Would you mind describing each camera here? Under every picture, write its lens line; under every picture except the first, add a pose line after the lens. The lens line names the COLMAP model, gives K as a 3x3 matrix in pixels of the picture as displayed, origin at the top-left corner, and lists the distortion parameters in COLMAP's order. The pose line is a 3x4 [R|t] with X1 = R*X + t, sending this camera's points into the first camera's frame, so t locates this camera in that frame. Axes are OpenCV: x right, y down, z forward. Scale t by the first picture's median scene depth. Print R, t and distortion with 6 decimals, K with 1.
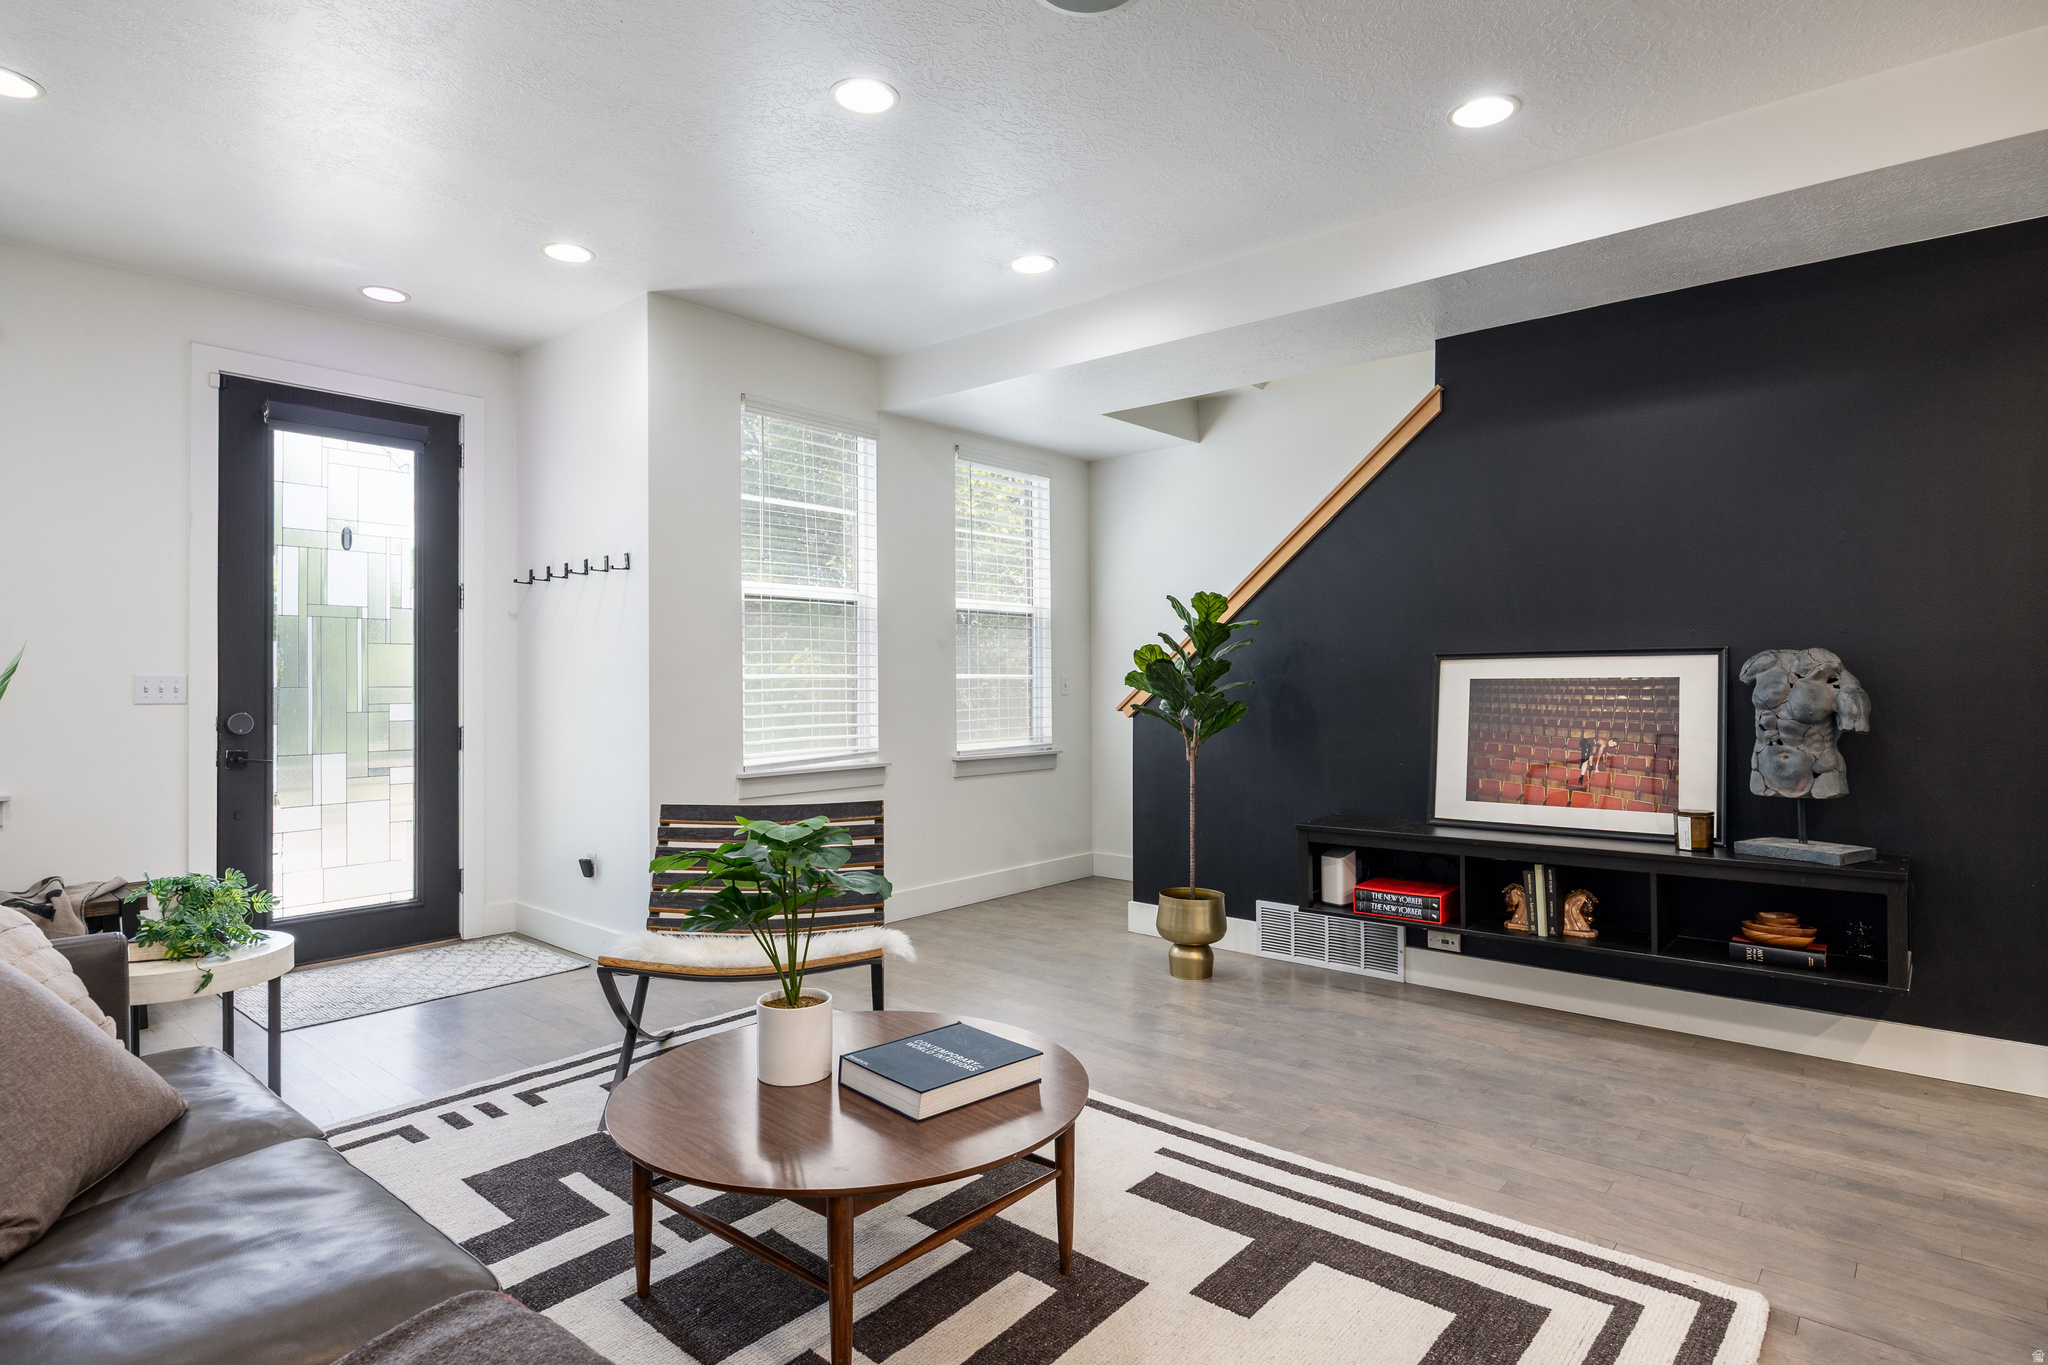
lens RADIAL K [[1129.0, 0, 1049.0], [0, 1129.0, 662.2], [0, 0, 1]] dist [0.004860, 0.001177]
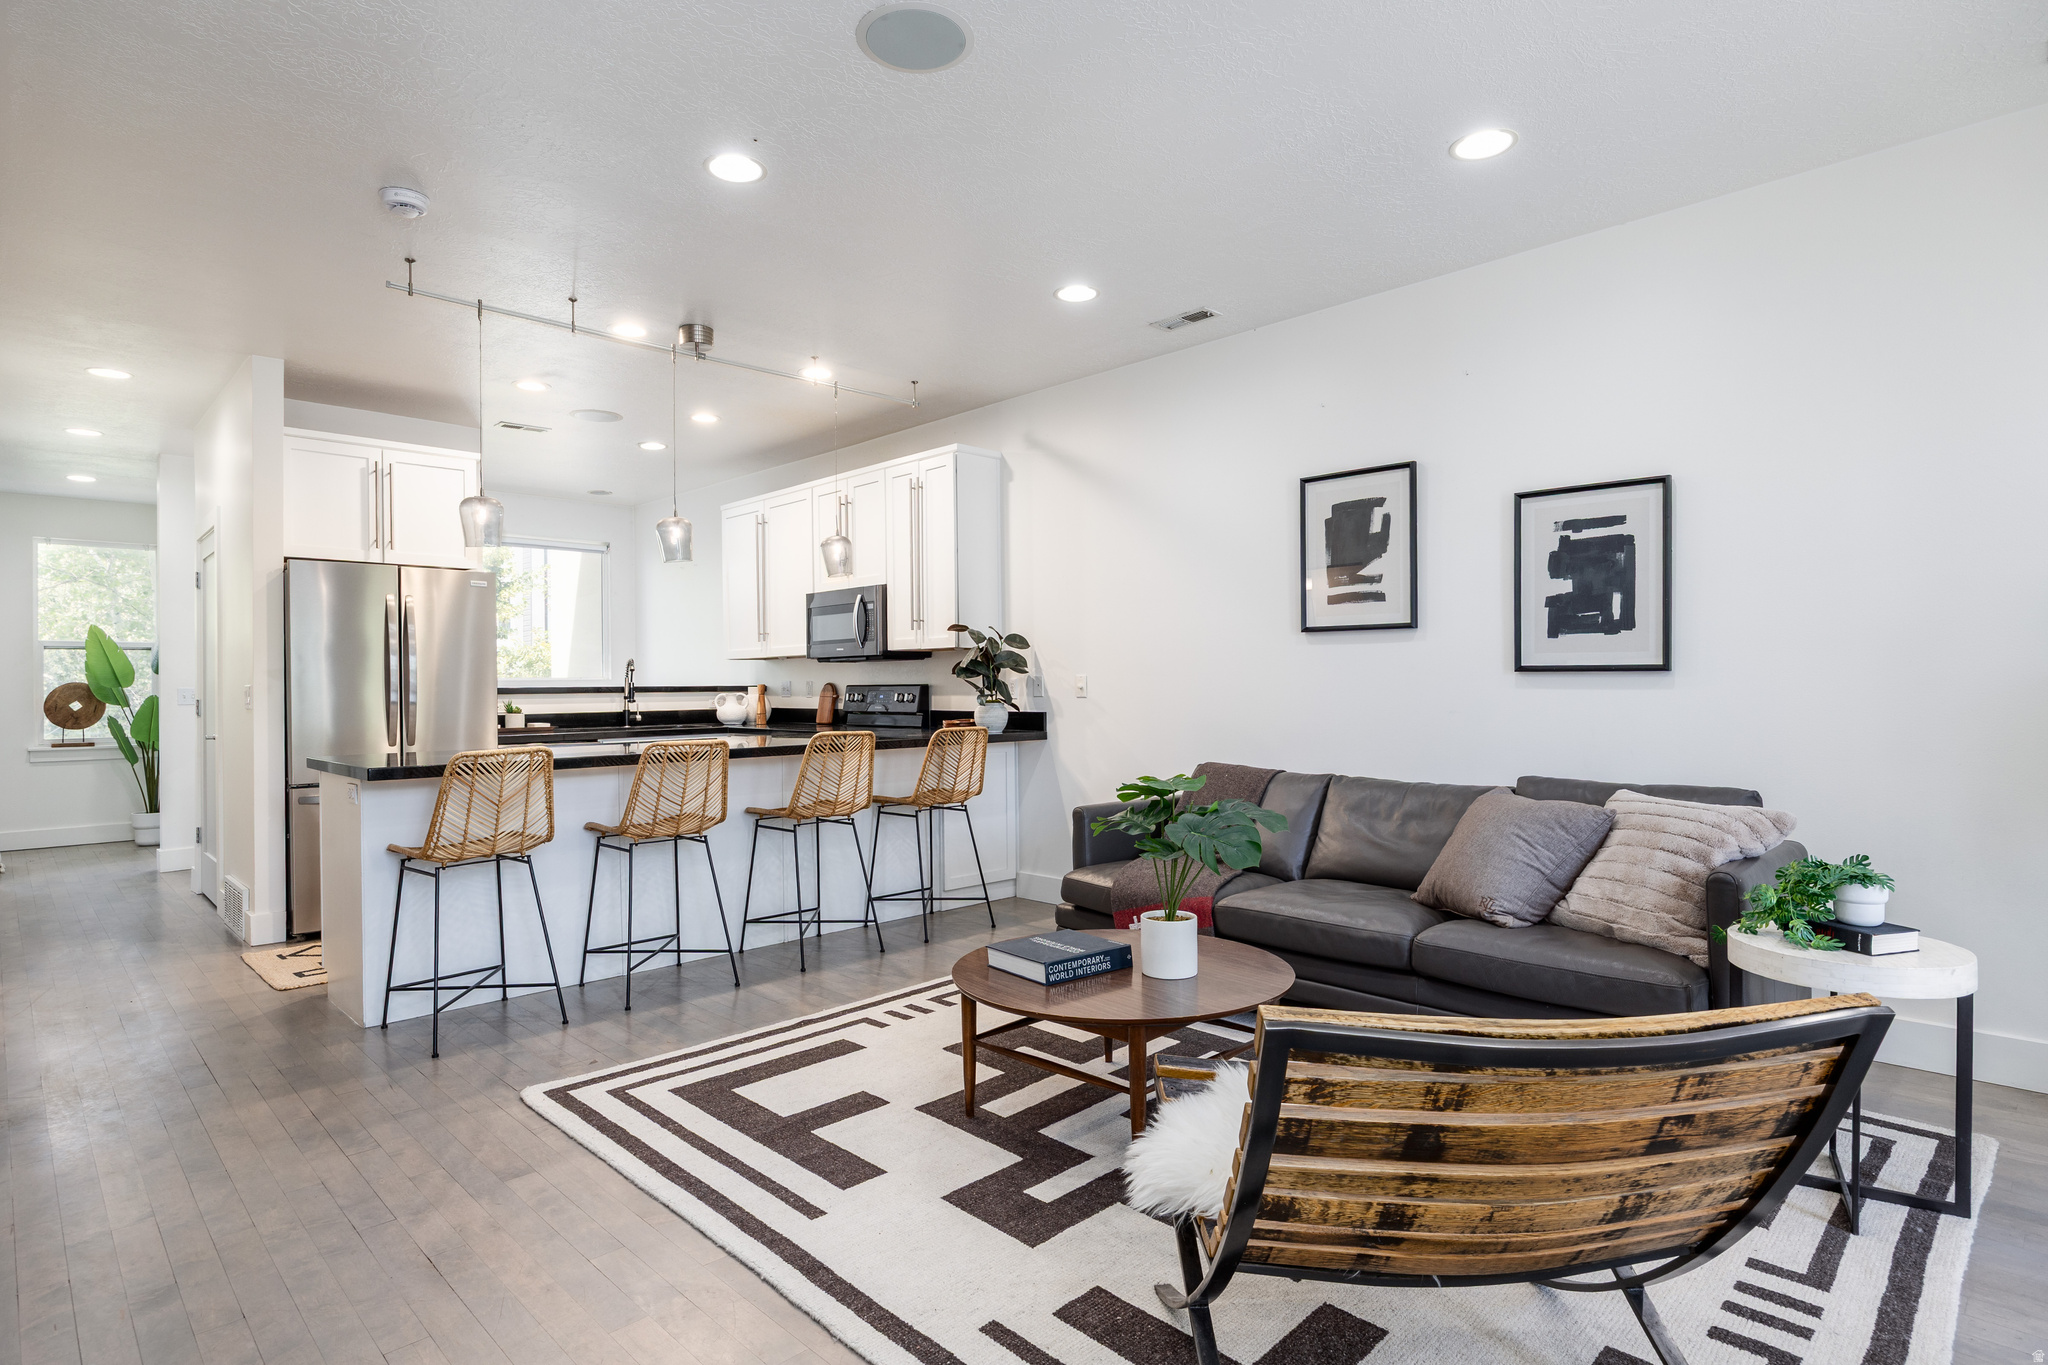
lens RADIAL K [[1069.2, 0, 1035.6], [0, 1069.2, 693.1], [0, 0, 1]] dist [-0.000621, -0.002227]
pose [[-0.996760, 0.011772, 0.079570, -0.088634], [0.010972, 0.999885, -0.010482, 0.026084], [-0.079684, -0.009575, -0.996774, 1.177812]]
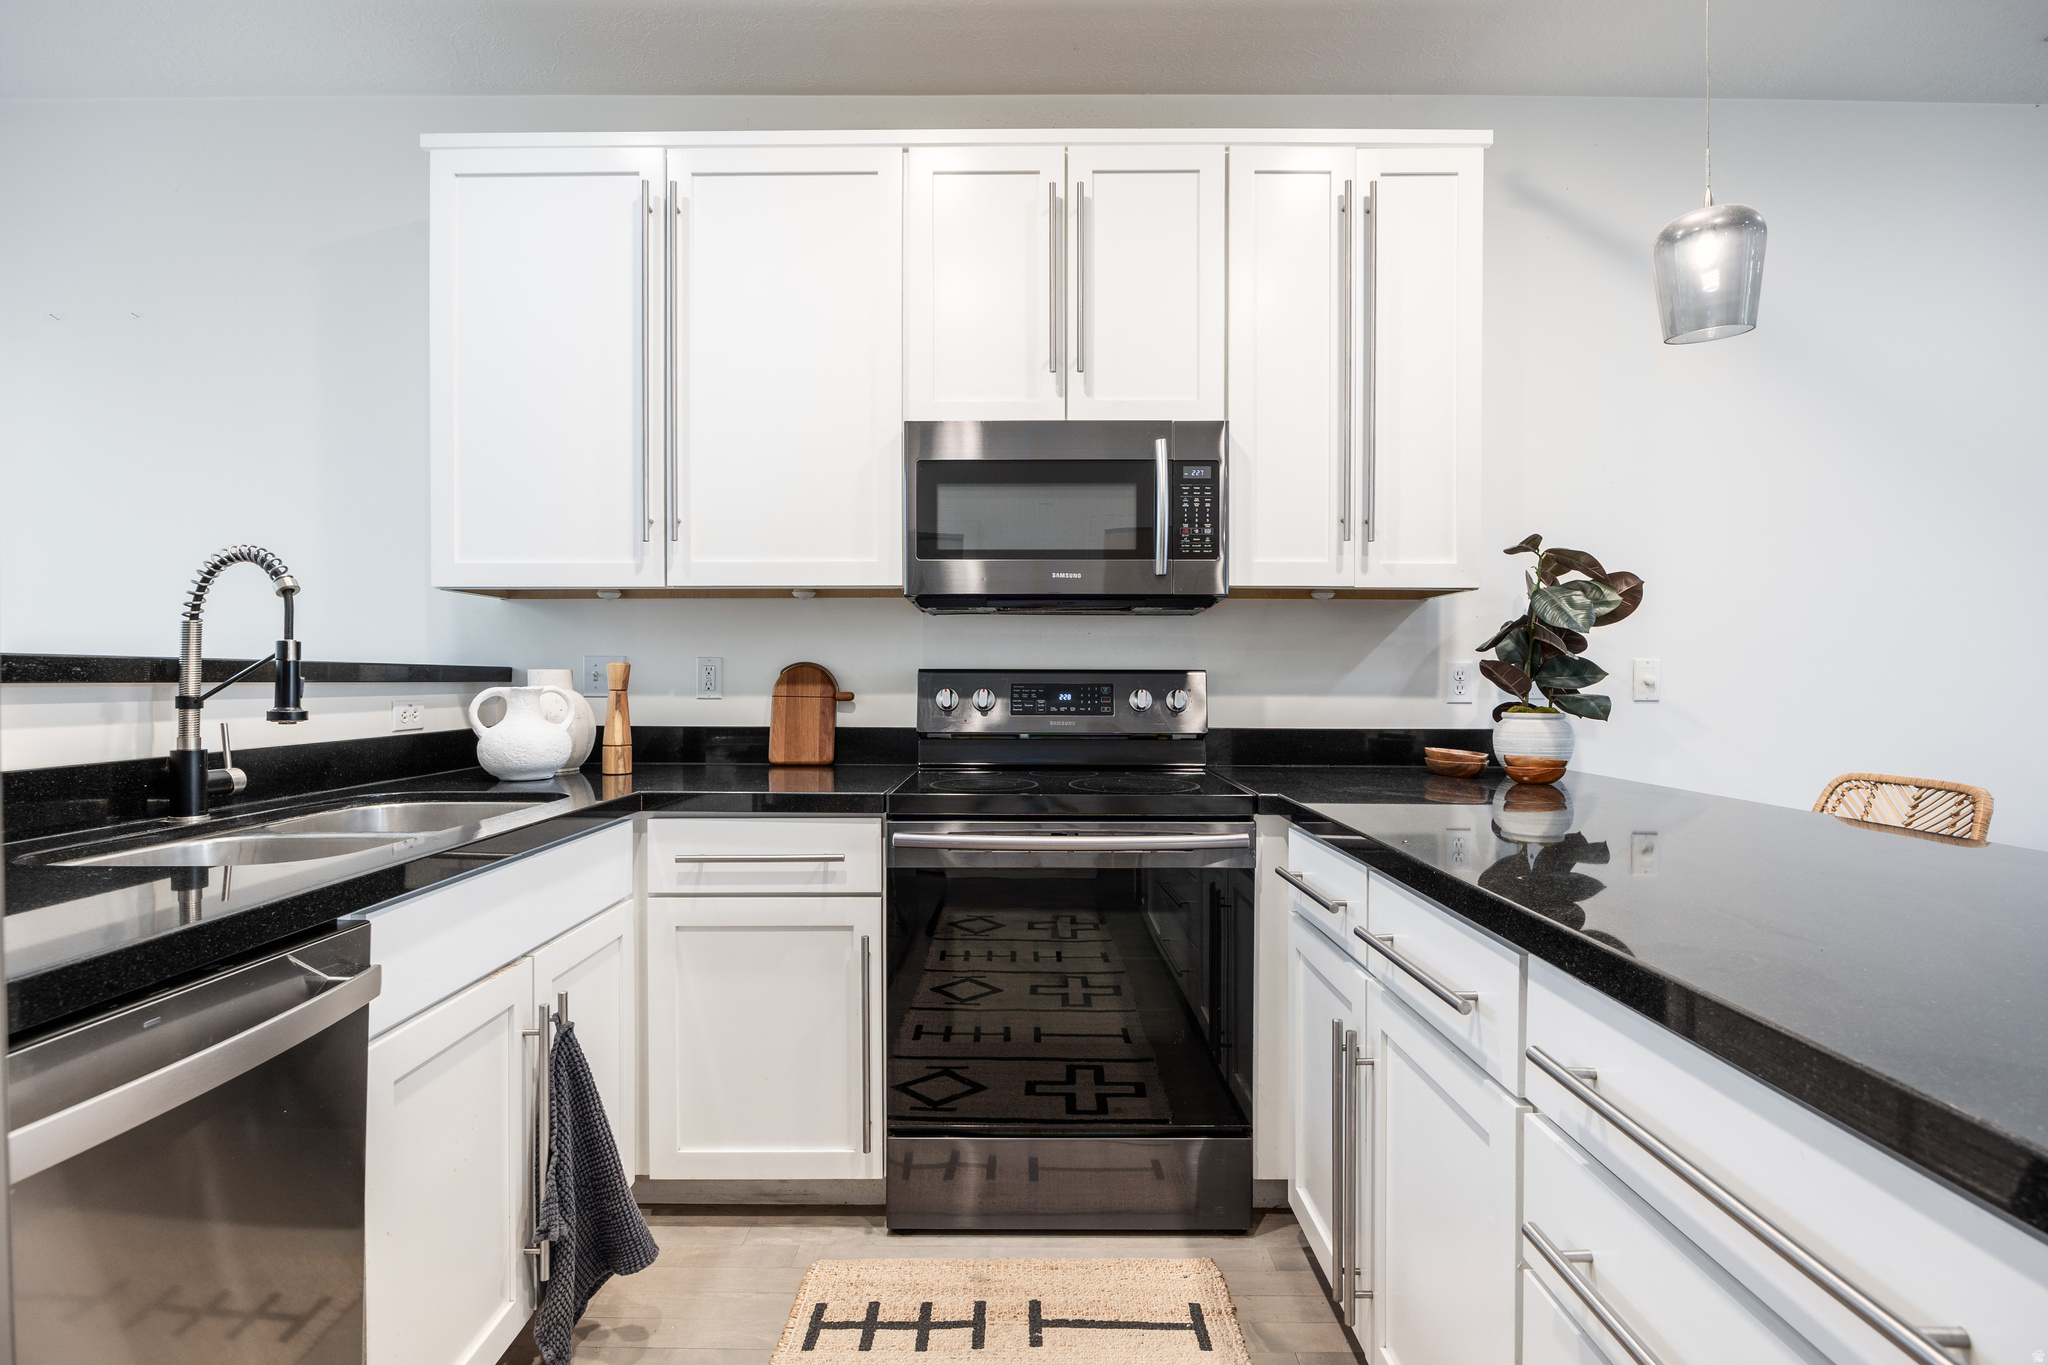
lens RADIAL K [[1000.8, 0, 1053.0], [0, 1000.8, 670.4], [0, 0, 1]] dist [-0.001947, 0.000575]
pose [[-0.757655, -0.004184, -0.652642, 0.649129], [0.009560, 0.999801, -0.017508, 0.007390], [0.652585, -0.019504, -0.757464, 0.127854]]
